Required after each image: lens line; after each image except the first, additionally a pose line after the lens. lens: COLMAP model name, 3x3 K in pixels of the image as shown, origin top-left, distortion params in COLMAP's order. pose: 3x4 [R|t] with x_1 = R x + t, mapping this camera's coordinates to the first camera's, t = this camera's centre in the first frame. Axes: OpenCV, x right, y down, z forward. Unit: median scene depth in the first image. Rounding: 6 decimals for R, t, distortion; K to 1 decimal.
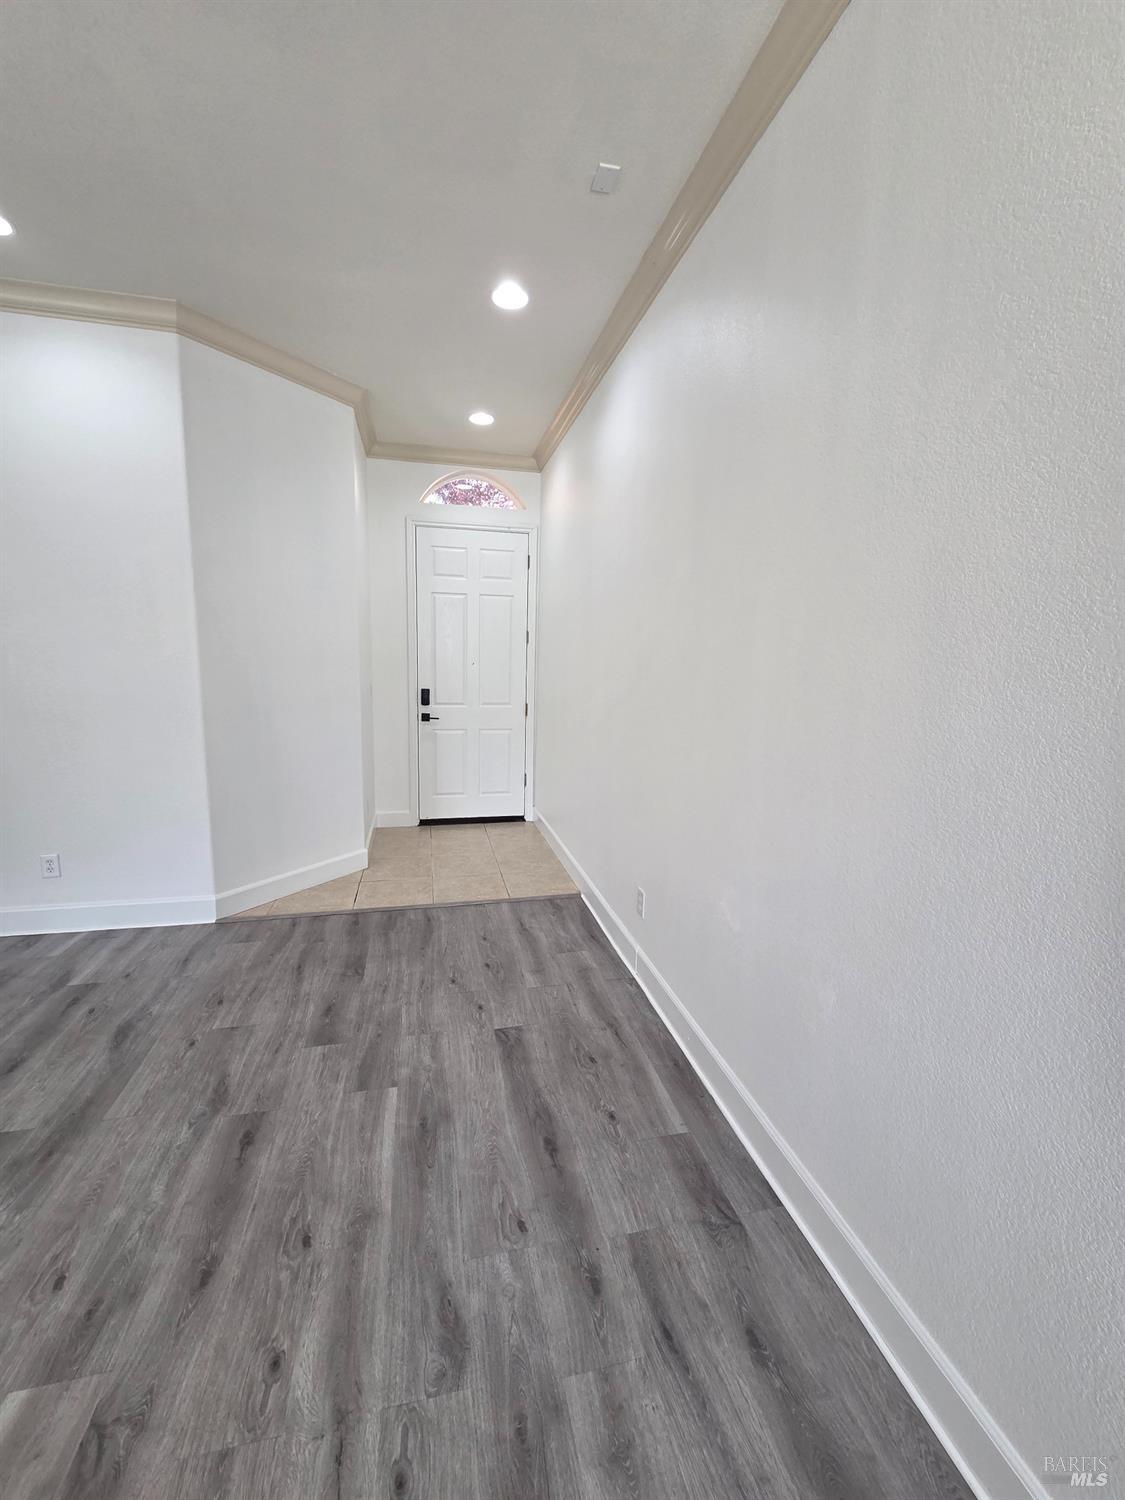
lens RADIAL K [[614.8, 0, 562.5], [0, 614.8, 743.0], [0, 0, 1]] dist [-0.002019, 0.000545]
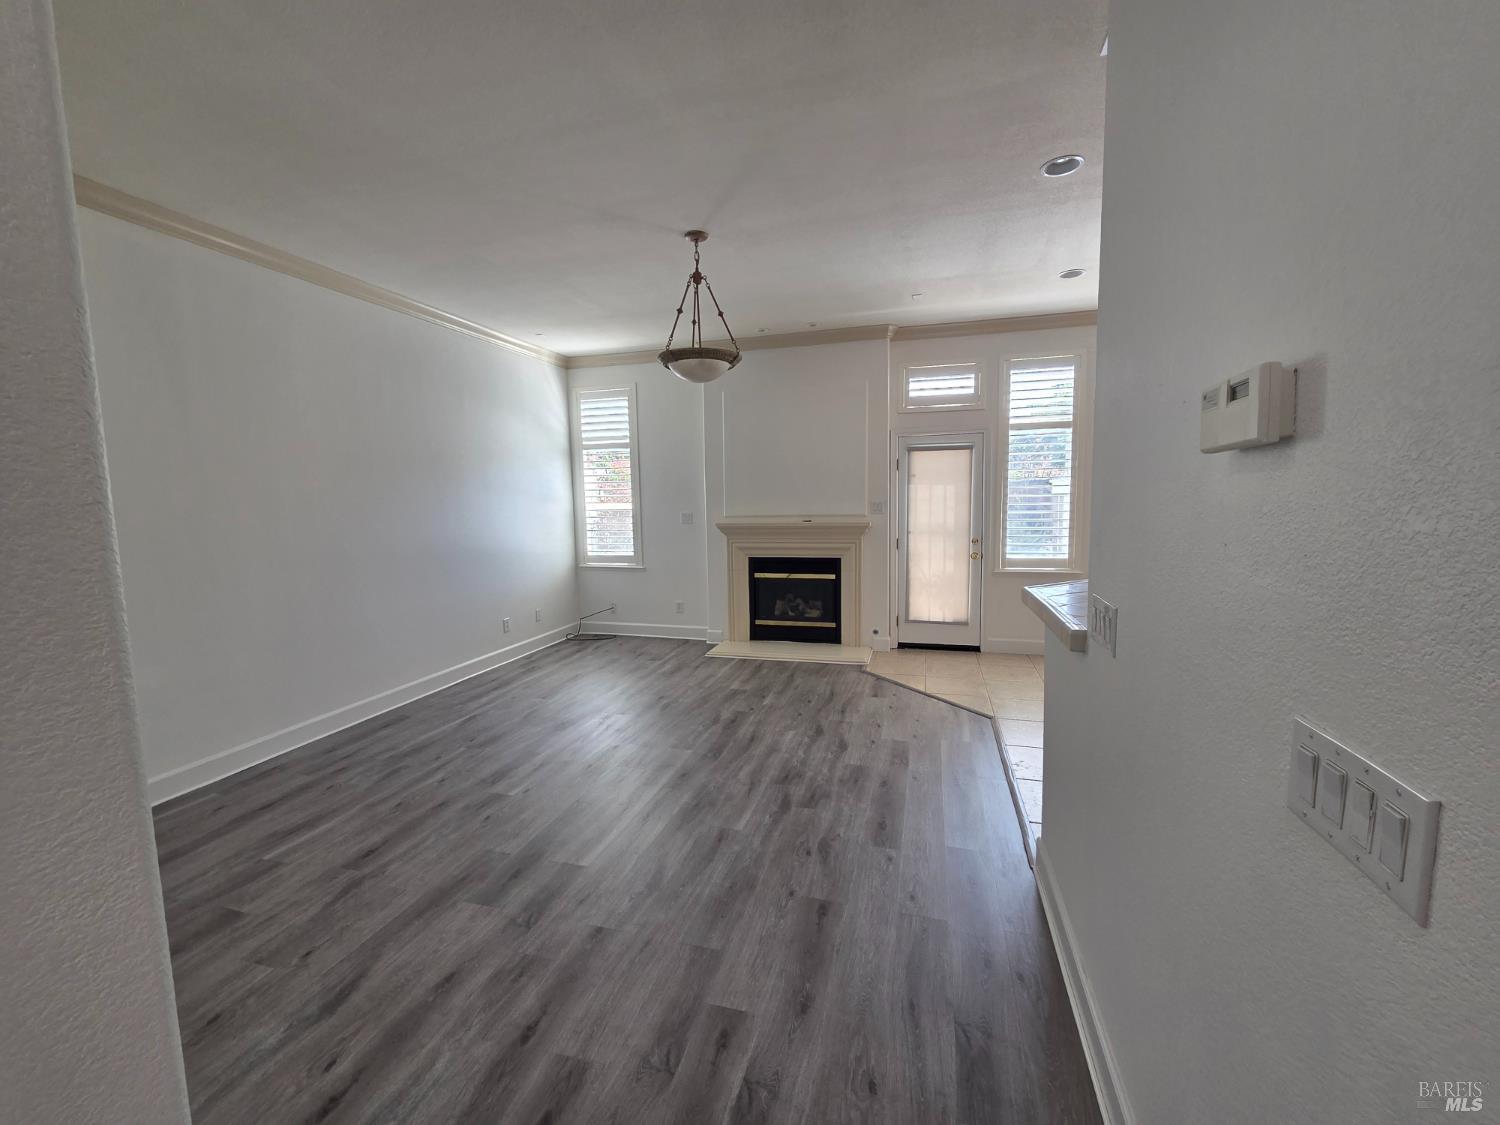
lens RADIAL K [[614.8, 0, 756.5], [0, 614.8, 559.0], [0, 0, 1]] dist [-0.002019, 0.000545]
pose [[-0.878632, -0.048867, 0.474992, -2.153783], [0.073410, 0.969100, 0.235493, -0.329893], [-0.471823, 0.241780, -0.847895, 1.781226]]
